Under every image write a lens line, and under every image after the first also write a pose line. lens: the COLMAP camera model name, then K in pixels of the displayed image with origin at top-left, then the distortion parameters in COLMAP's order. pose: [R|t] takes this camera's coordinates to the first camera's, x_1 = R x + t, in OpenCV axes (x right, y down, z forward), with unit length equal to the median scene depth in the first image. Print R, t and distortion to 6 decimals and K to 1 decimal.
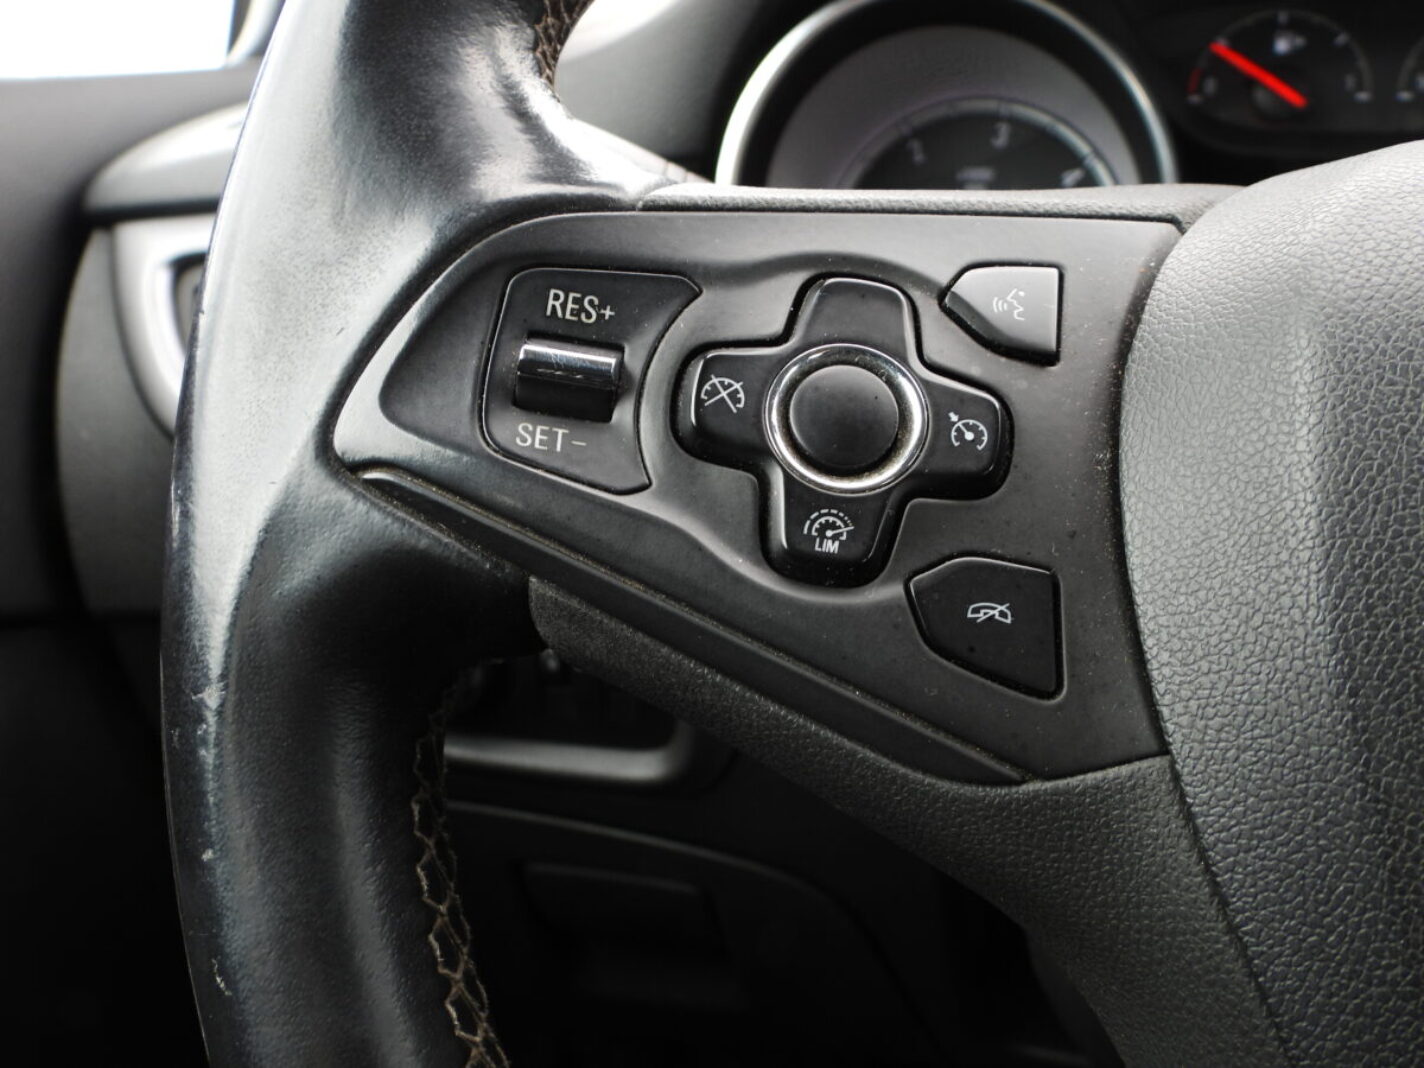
lens RADIAL K [[1350.3, 0, 702.4], [0, 1350.3, 621.7], [0, 0, 1]] dist [0.001607, 0.000126]
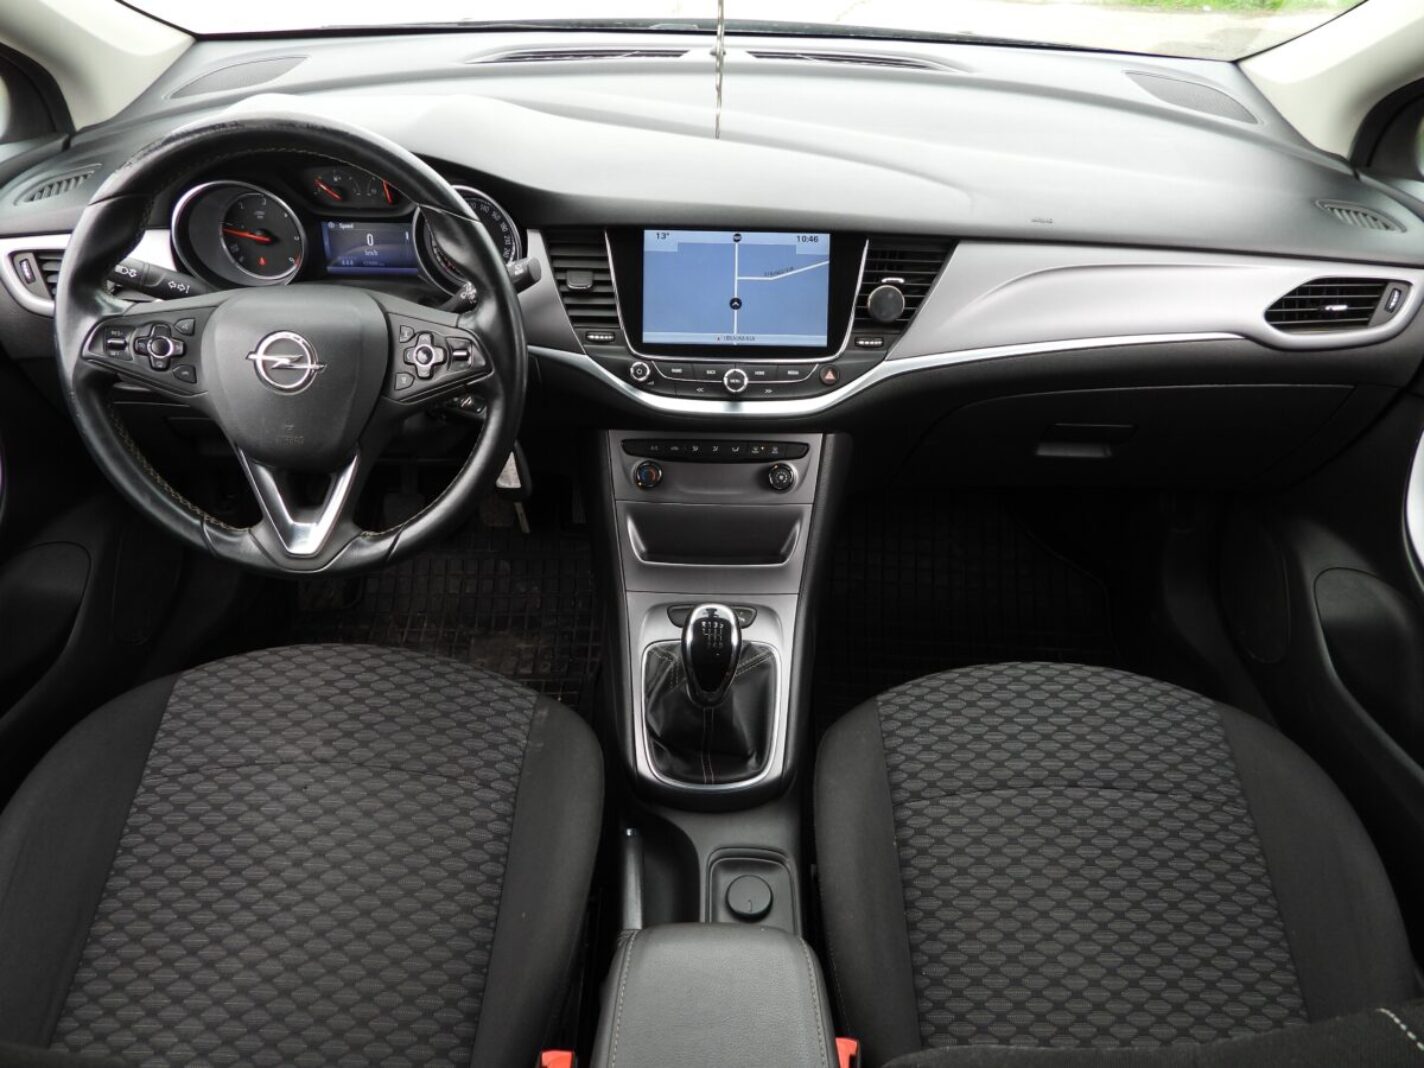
lens RADIAL K [[1012.9, 0, 712.0], [0, 1012.9, 534.0], [0, 0, 1]] dist [-0.011223, 0.005433]
pose [[0.962900, -0.107545, 0.247504, 1.491045], [0.024695, 0.948426, 0.316035, -0.832836], [-0.268727, -0.298198, 0.915895, -4.999952]]
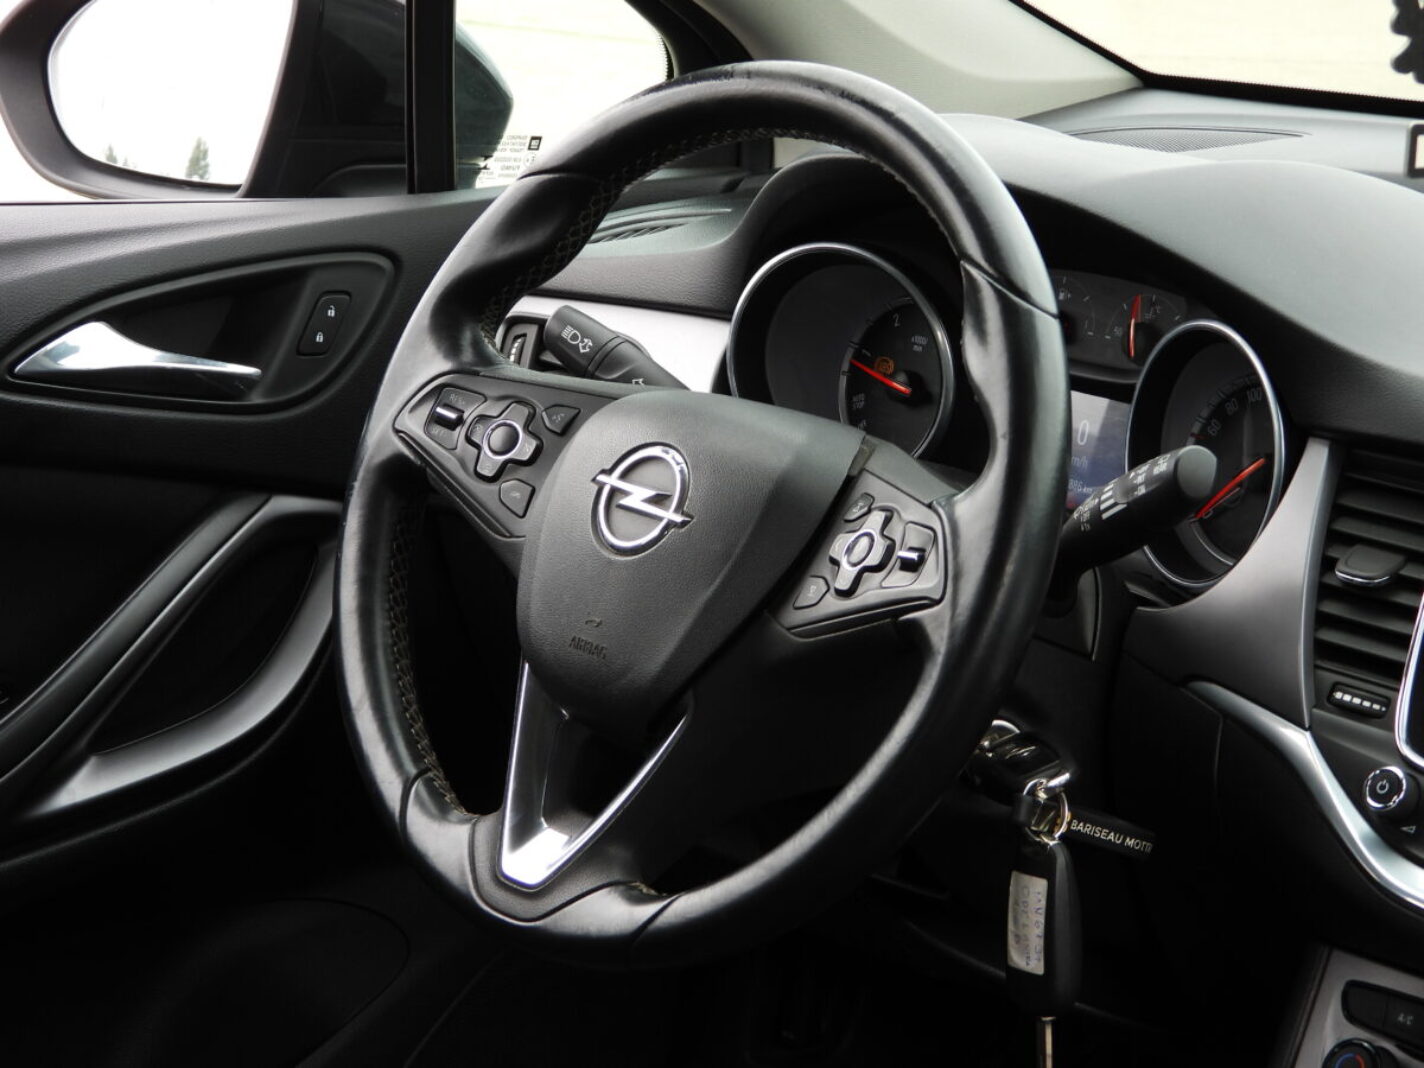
lens RADIAL K [[3641.7, 0, 712.0], [0, 3641.7, 534.0], [0, 0, 1]] dist [-0.091011, 0.095429]
pose [[0.845417, 0.198708, -0.495768, 5.670062], [-0.242331, 0.969884, -0.024501, 0.208116], [0.475969, 0.140853, 0.868109, -7.496388]]
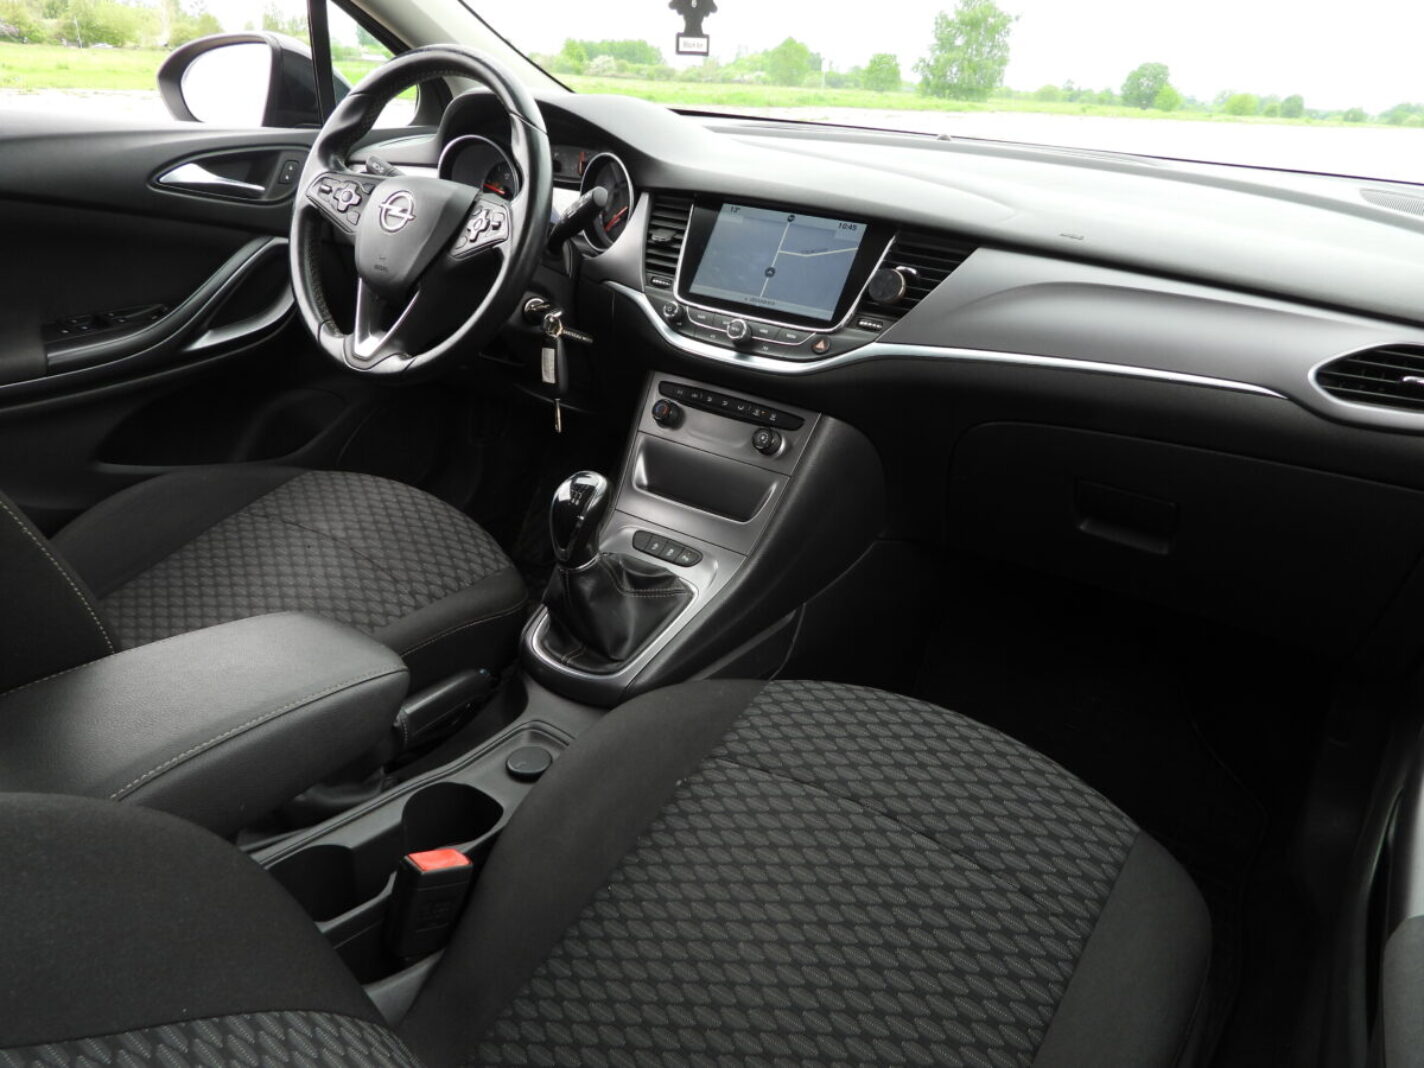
lens RADIAL K [[1012.9, 0, 712.0], [0, 1012.9, 534.0], [0, 0, 1]] dist [-0.011223, 0.005433]
pose [[0.934824, 0.235930, -0.265407, 5.293440], [-0.212182, 0.970407, 0.115279, 0.850598], [0.284751, -0.051451, 0.957220, -5.650764]]
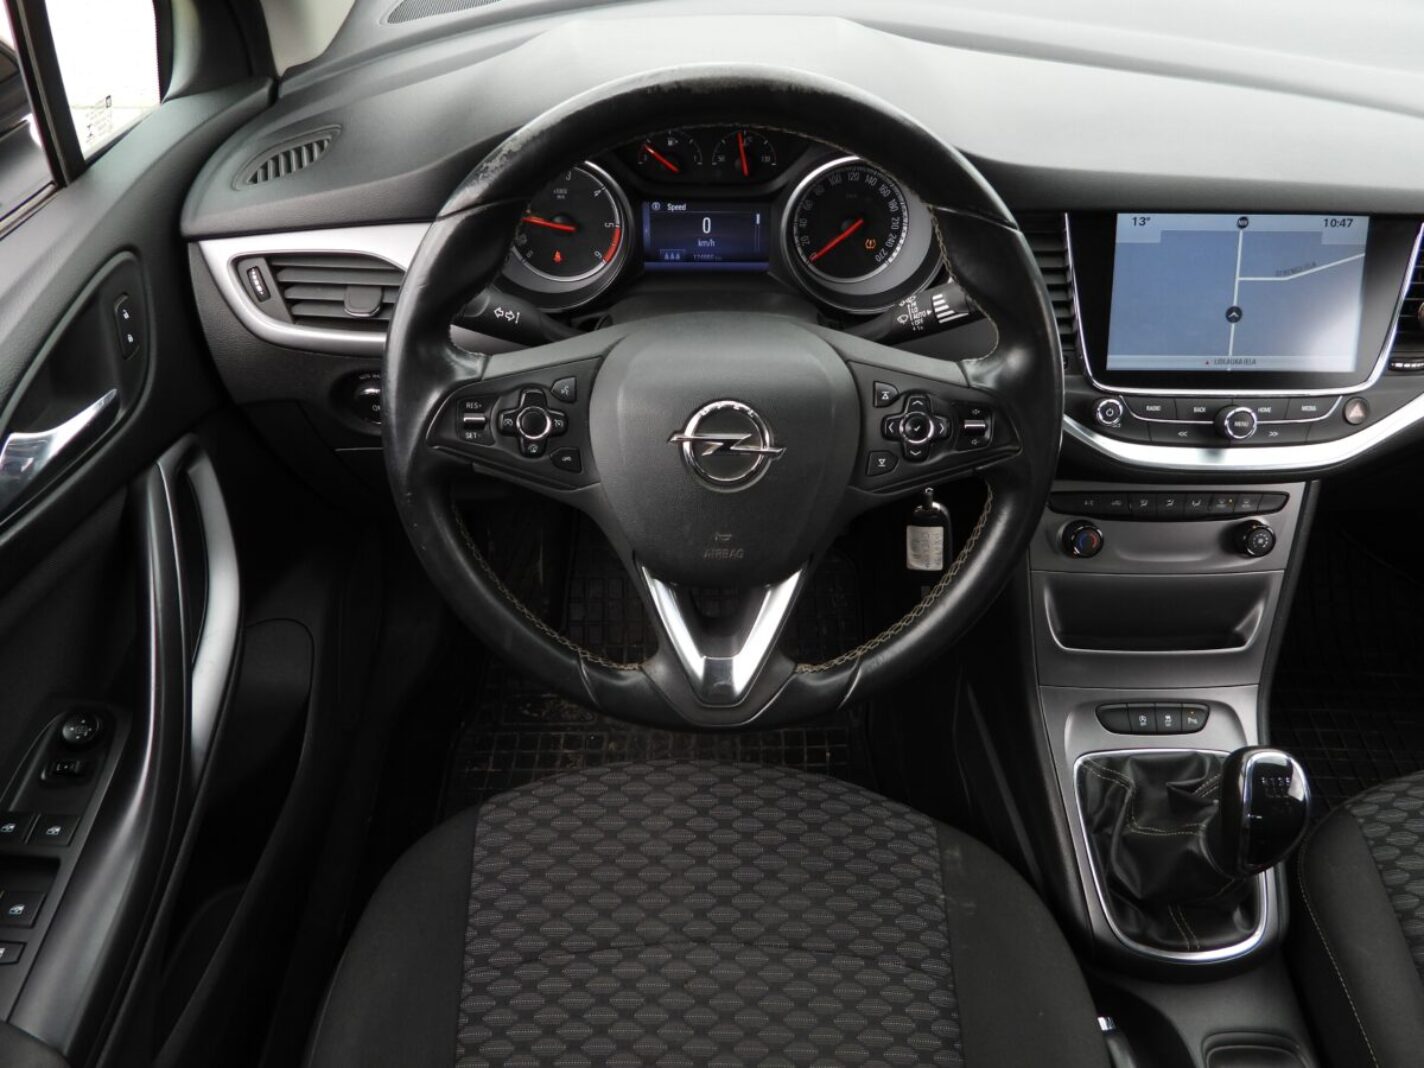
lens RADIAL K [[1012.9, 0, 712.0], [0, 1012.9, 534.0], [0, 0, 1]] dist [-0.011223, 0.005433]
pose [[0.958630, -0.146736, 0.243919, -0.226425], [0.037467, 0.914485, 0.402882, -1.230616], [-0.282178, -0.377076, 0.882151, -2.557071]]
